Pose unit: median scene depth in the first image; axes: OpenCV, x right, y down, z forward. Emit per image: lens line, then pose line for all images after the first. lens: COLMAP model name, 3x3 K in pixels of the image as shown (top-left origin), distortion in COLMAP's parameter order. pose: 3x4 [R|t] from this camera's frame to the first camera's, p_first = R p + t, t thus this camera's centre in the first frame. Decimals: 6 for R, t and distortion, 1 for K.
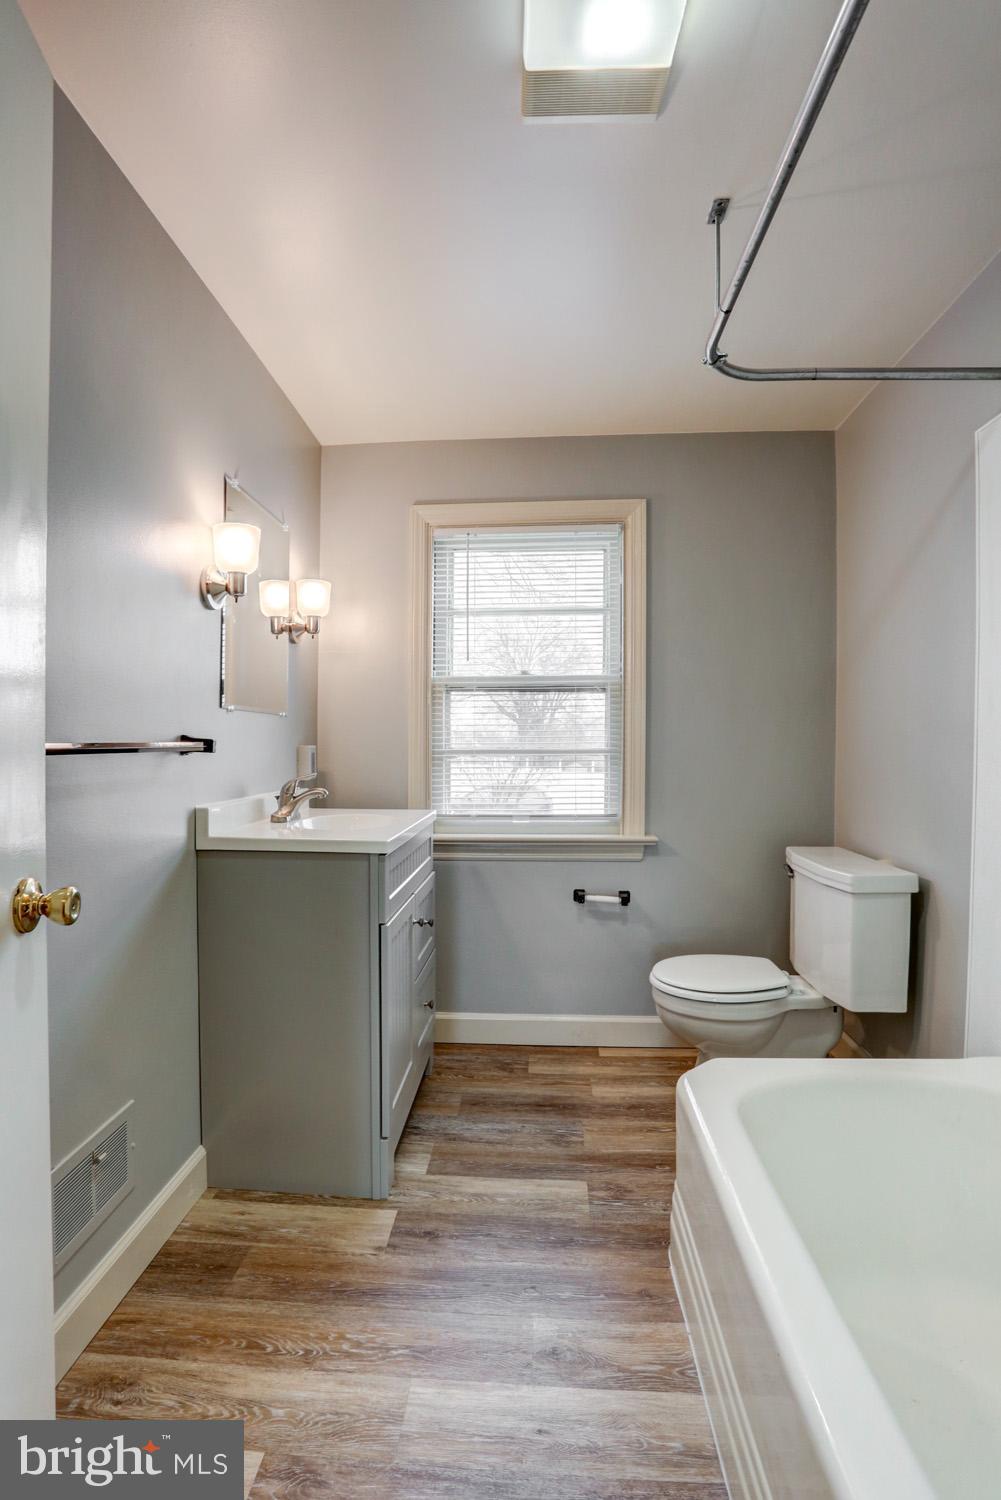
lens RADIAL K [[732.1, 0, 492.9], [0, 732.1, 751.6], [0, 0, 1]] dist [-0.061019, 0.020930]
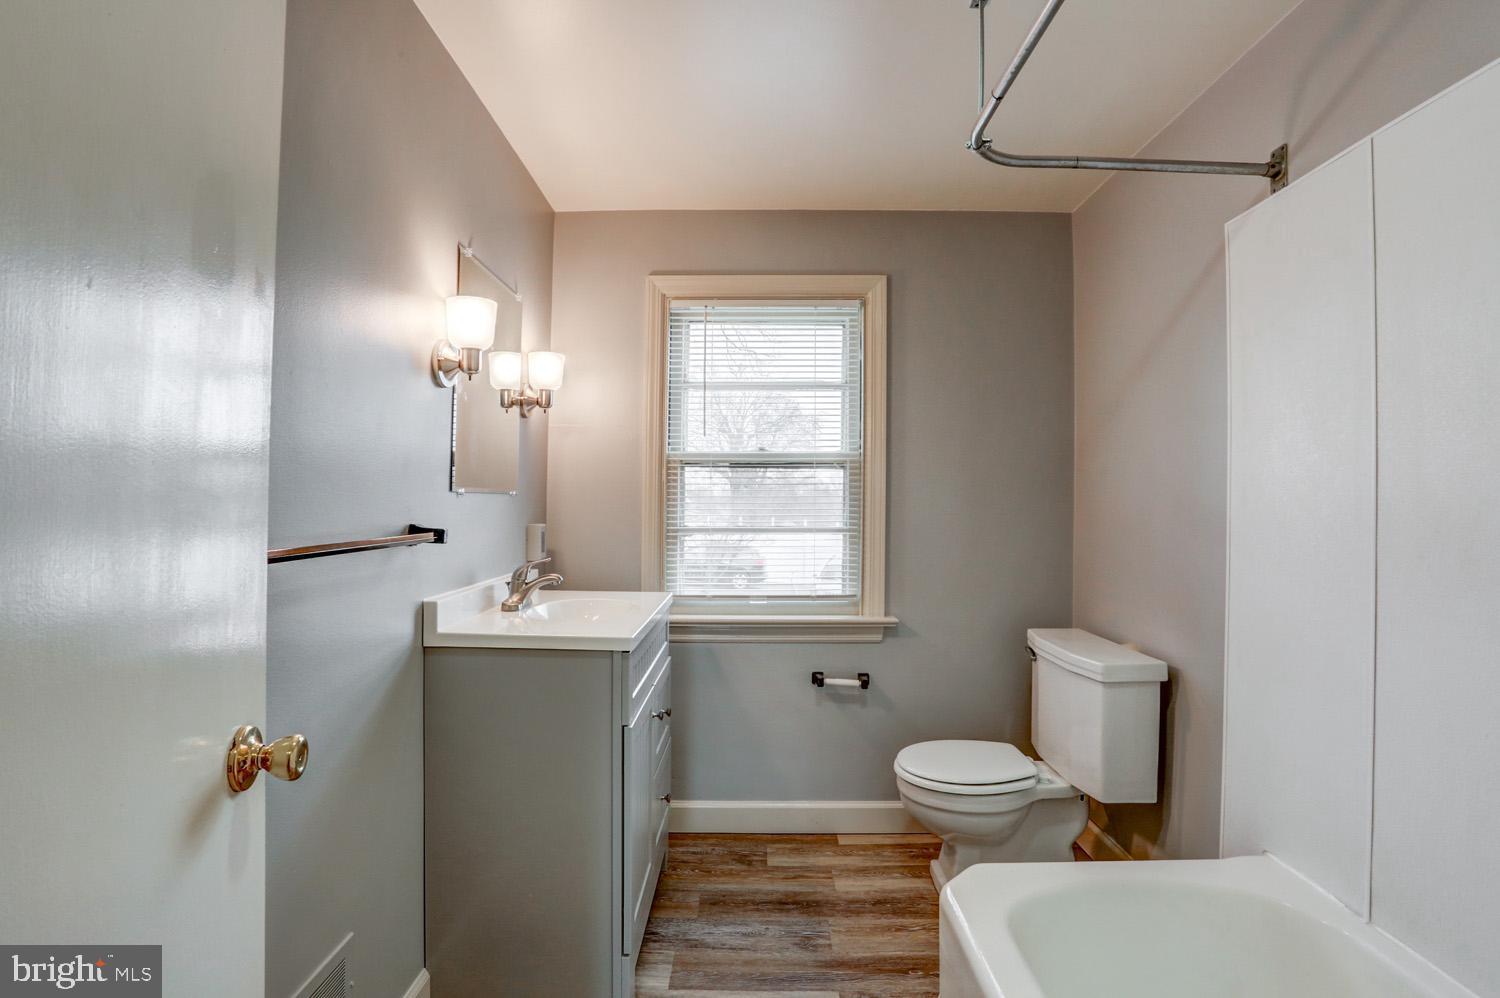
lens RADIAL K [[732.1, 0, 760.4], [0, 732.1, 496.6], [0, 0, 1]] dist [-0.061019, 0.020930]
pose [[0.997796, 0.007141, 0.065969, -0.033012], [-0.005531, 0.999683, -0.024544, -0.028613], [-0.066123, 0.024125, 0.997520, 0.036974]]
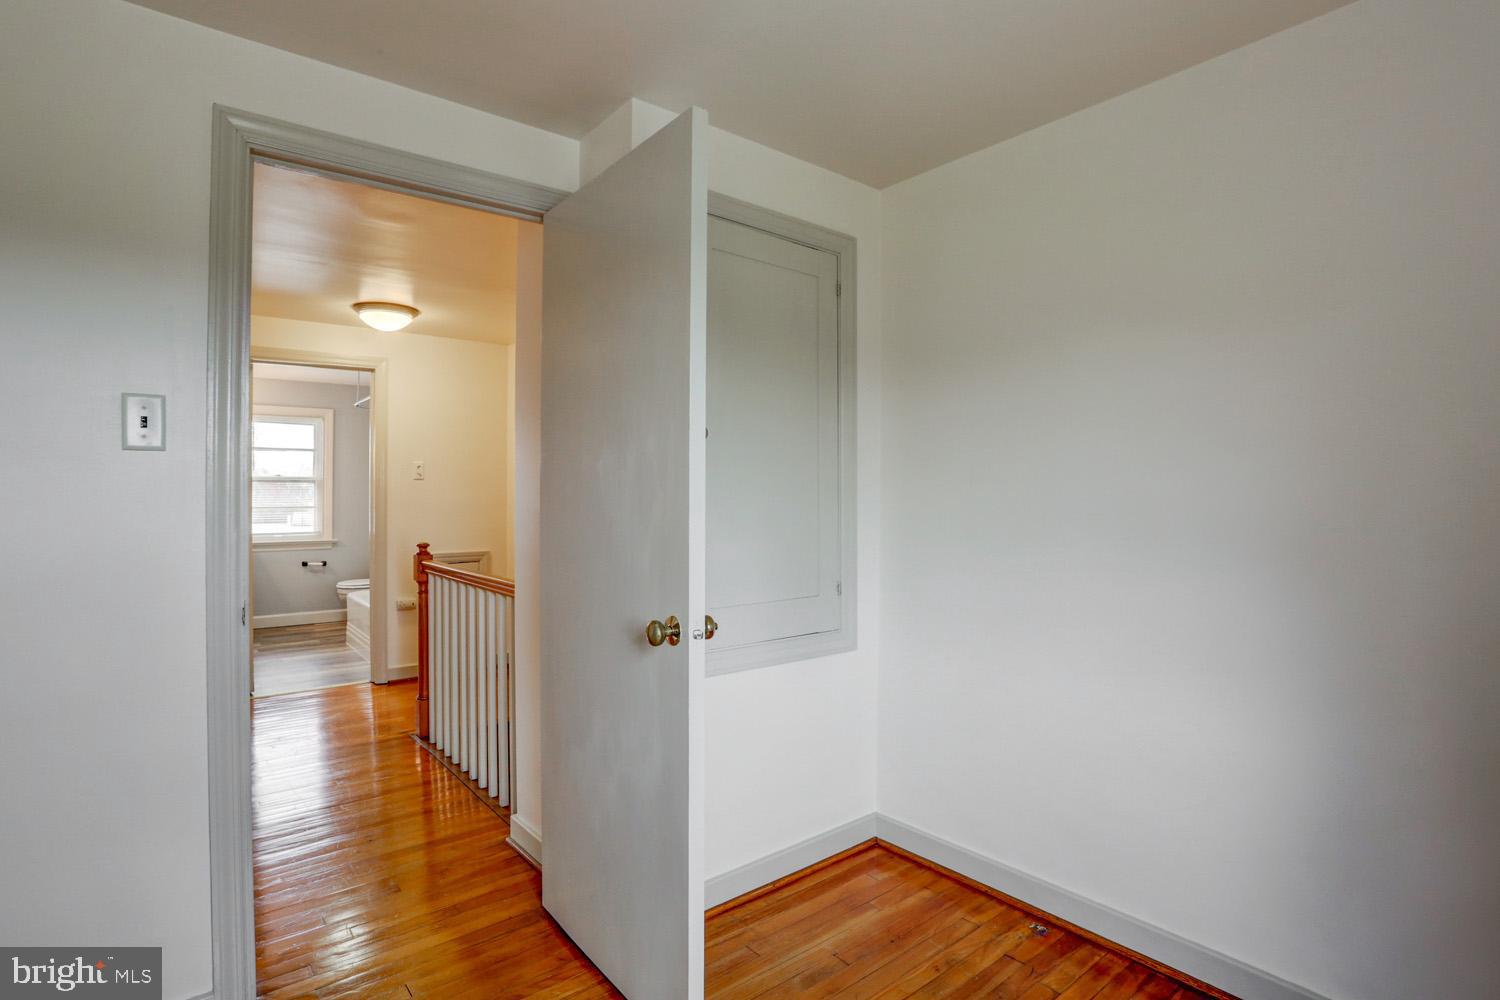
lens RADIAL K [[732.1, 0, 744.4], [0, 732.1, 504.2], [0, 0, 1]] dist [-0.061019, 0.020930]
pose [[0.733872, 0.003566, 0.679278, -0.616723], [0.008358, 0.999863, -0.014279, 0.051057], [-0.679236, 0.016156, 0.733742, -2.546672]]
